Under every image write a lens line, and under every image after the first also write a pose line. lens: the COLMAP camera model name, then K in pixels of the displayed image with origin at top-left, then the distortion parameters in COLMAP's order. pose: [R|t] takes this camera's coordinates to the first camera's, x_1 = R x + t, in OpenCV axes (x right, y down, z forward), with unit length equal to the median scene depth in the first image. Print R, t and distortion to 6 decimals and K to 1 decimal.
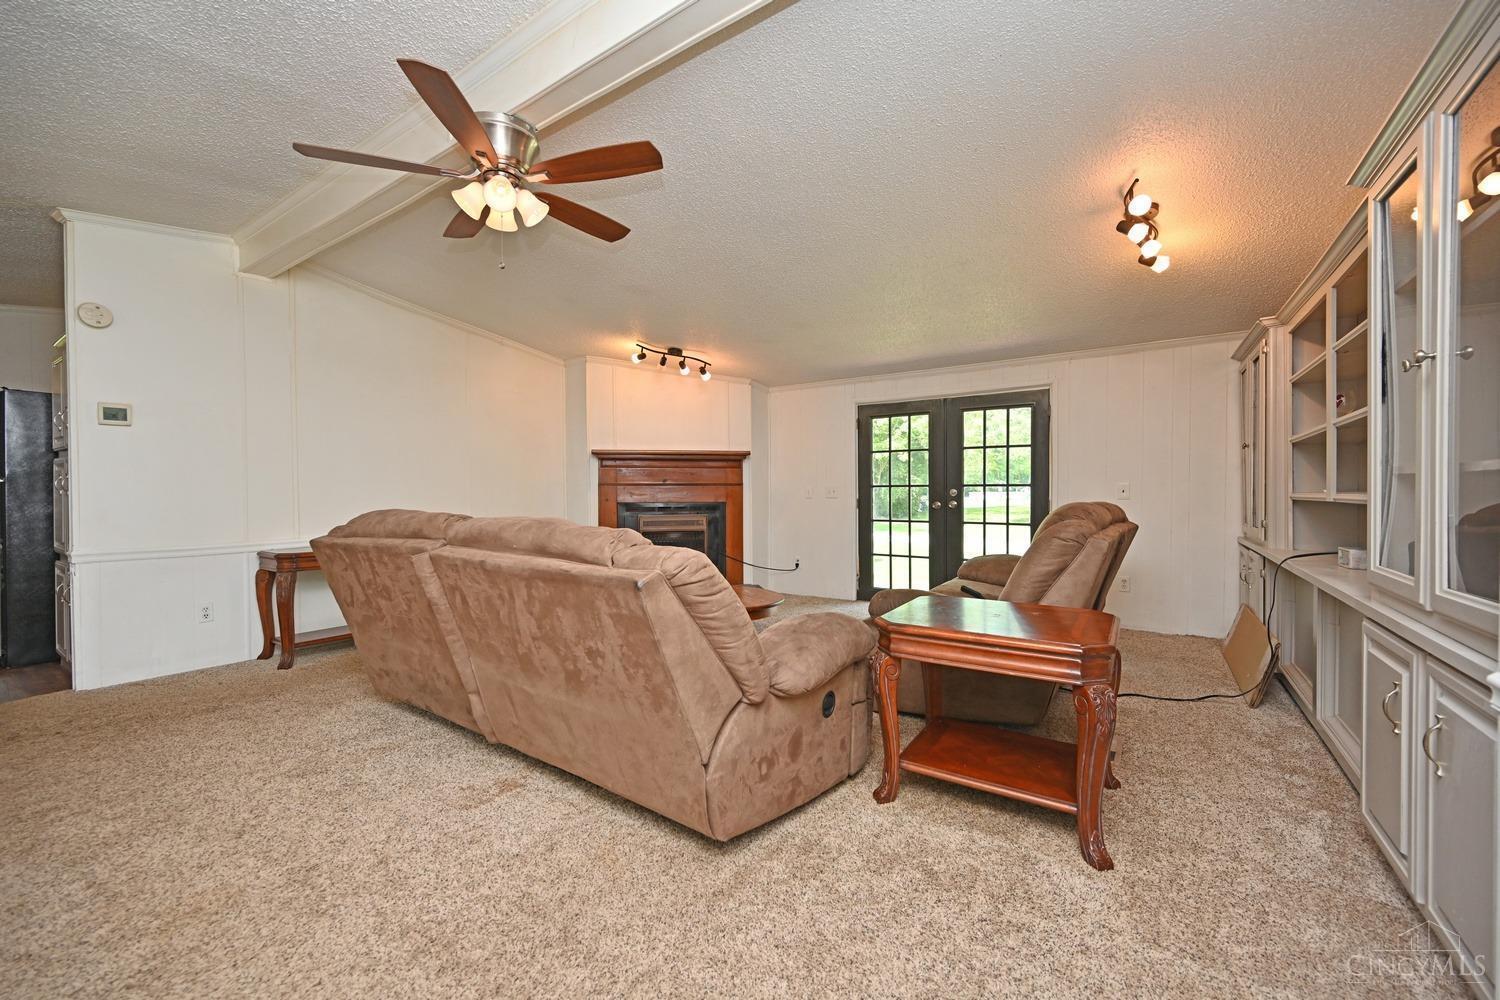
lens RADIAL K [[581.4, 0, 753.2], [0, 581.4, 499.6], [0, 0, 1]] dist [0.000326, 0.000058]
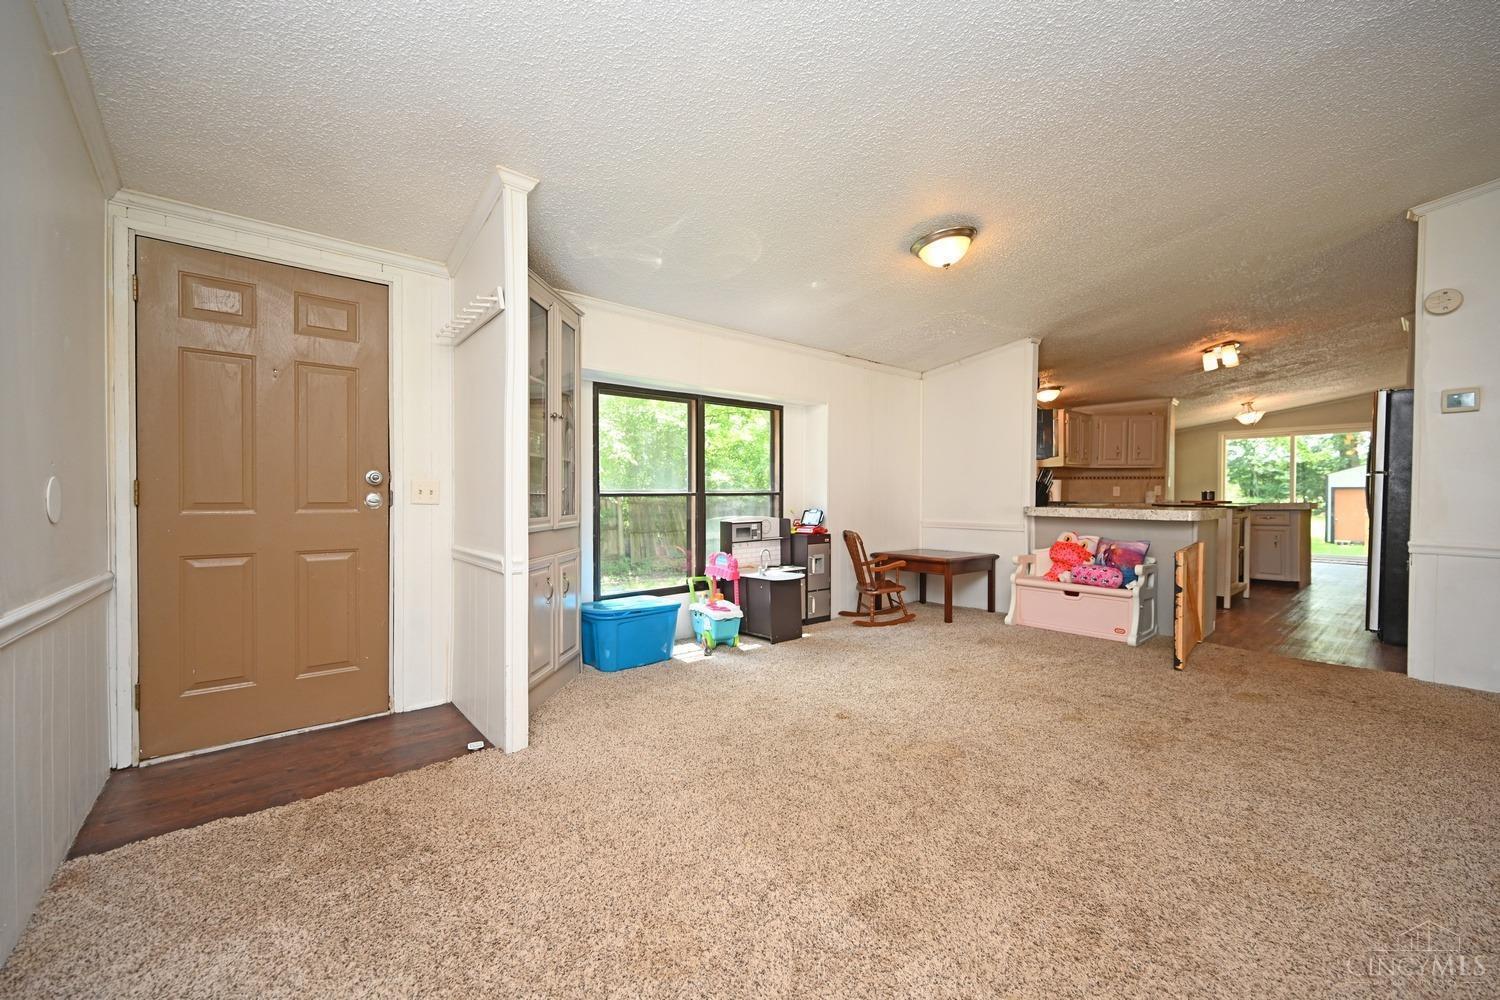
lens RADIAL K [[581.4, 0, 753.2], [0, 581.4, 499.6], [0, 0, 1]] dist [0.000326, 0.000058]
pose [[-0.271897, 0.013670, -0.962229, 0.223336], [-0.009043, 0.999819, 0.016760, 0.016006], [0.962284, 0.013258, -0.271724, 0.278664]]
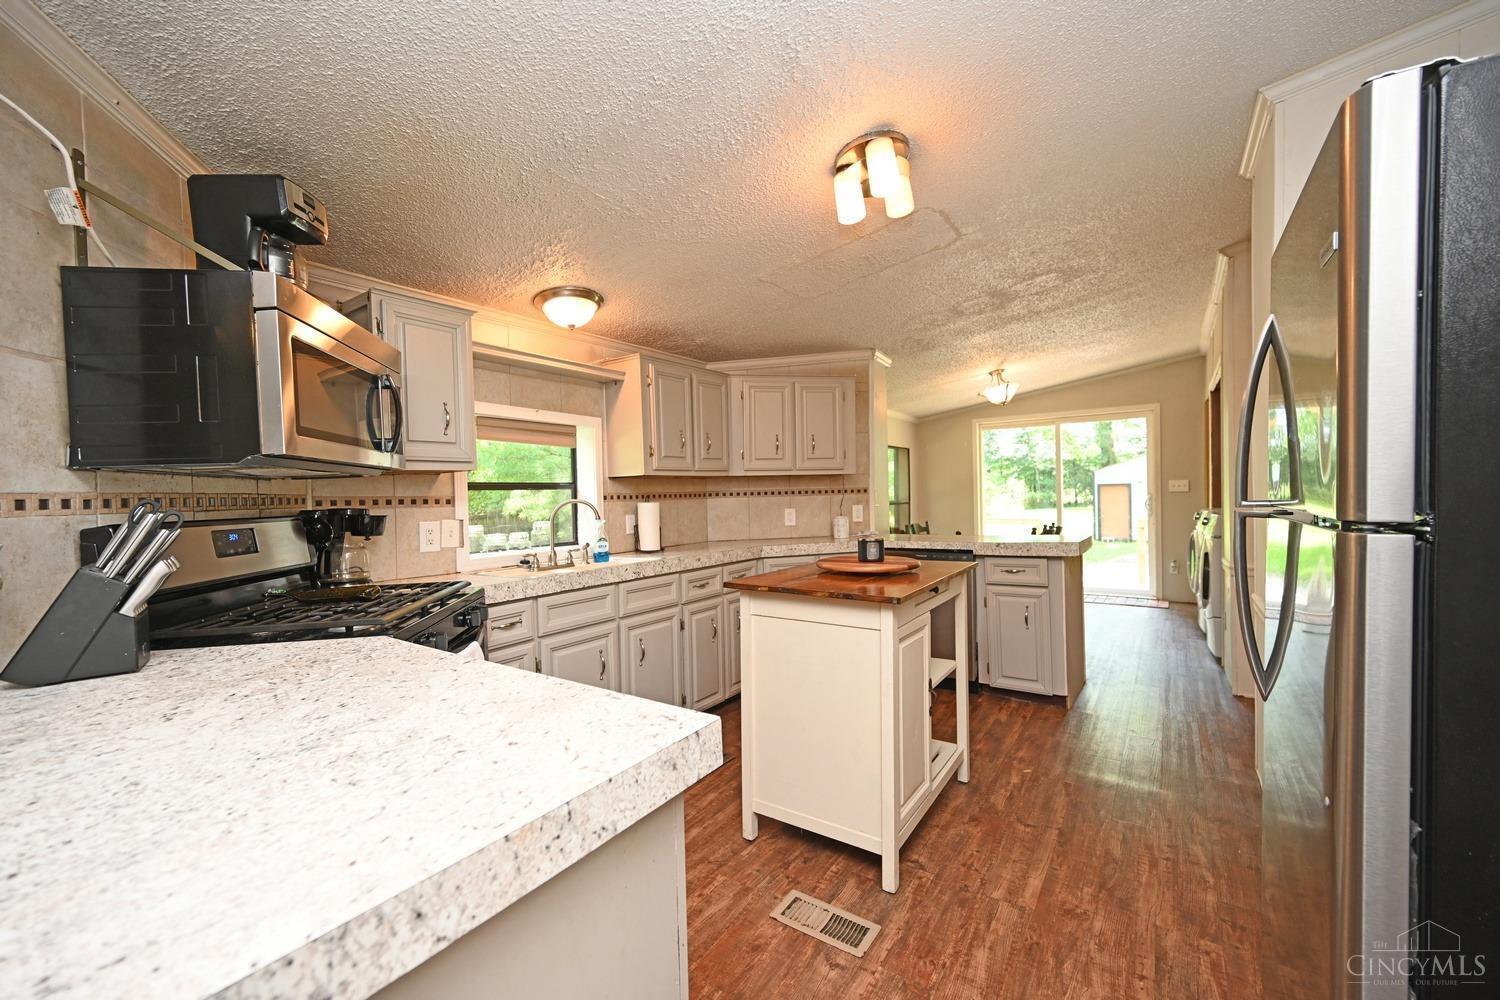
lens RADIAL K [[599.2, 0, 750.0], [0, 599.2, 500.0], [0, 0, 1]] dist [0.000260, -0.000005]
pose [[-0.014990, 0.015787, -0.999763, -1.627852], [0.014337, 0.999776, 0.015572, -0.077812], [0.999785, -0.014101, -0.015213, 1.264688]]
